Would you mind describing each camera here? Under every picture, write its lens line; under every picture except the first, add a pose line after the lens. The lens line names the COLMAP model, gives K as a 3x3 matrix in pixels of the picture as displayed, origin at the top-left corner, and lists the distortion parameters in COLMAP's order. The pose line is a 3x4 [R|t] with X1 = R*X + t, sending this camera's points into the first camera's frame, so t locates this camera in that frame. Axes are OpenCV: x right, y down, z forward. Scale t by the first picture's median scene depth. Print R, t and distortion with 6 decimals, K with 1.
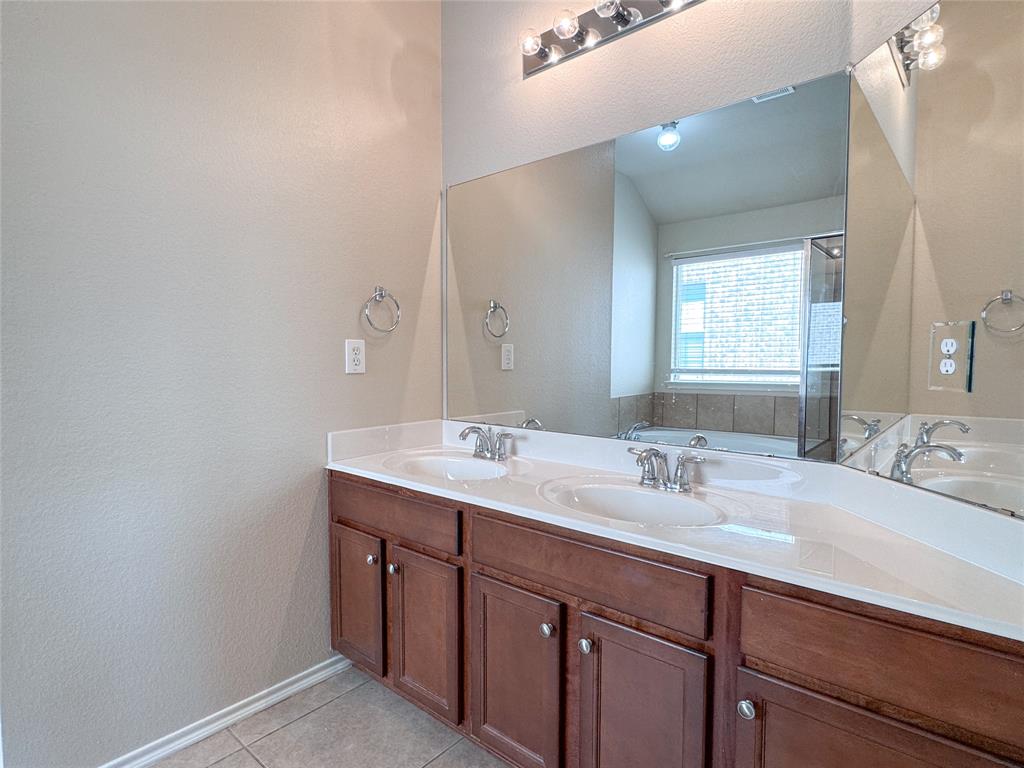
lens RADIAL K [[549.8, 0, 509.6], [0, 549.8, 385.9], [0, 0, 1]] dist [0.001830, 0.000120]
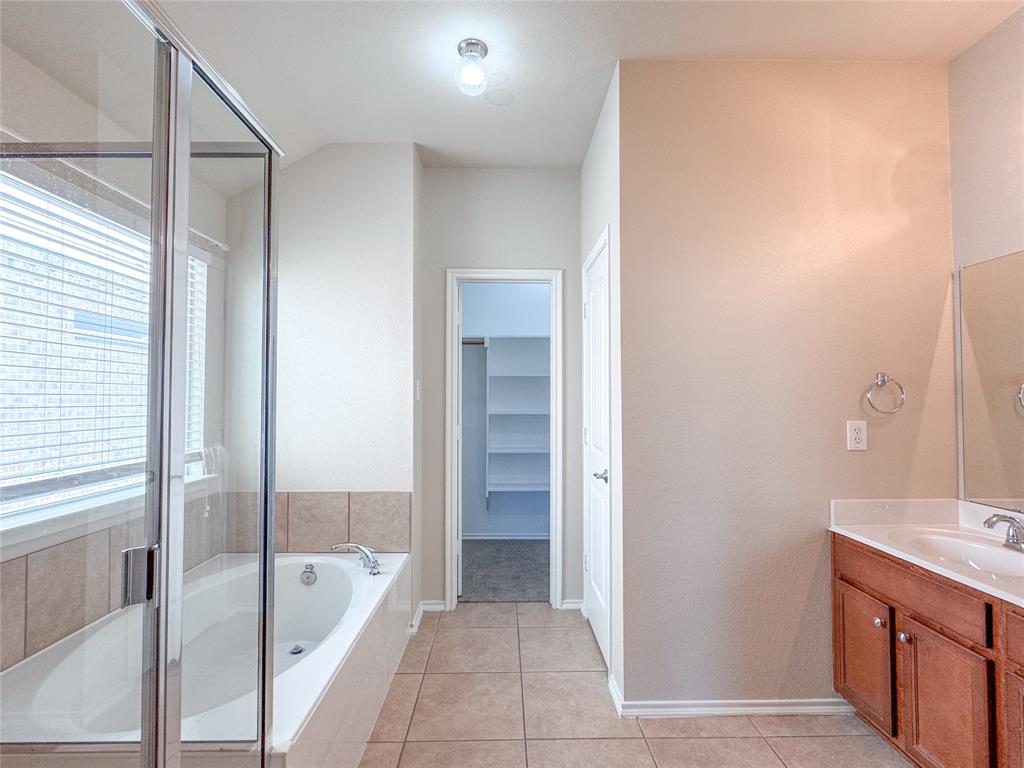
lens RADIAL K [[490.2, 0, 511.1], [0, 490.2, 385.5], [0, 0, 1]] dist [-0.001116, 0.000173]
pose [[0.662491, -0.022428, -0.748734, 0.010274], [-0.039038, 0.997160, -0.064411, -0.066644], [0.748052, 0.071901, 0.659733, -0.235206]]
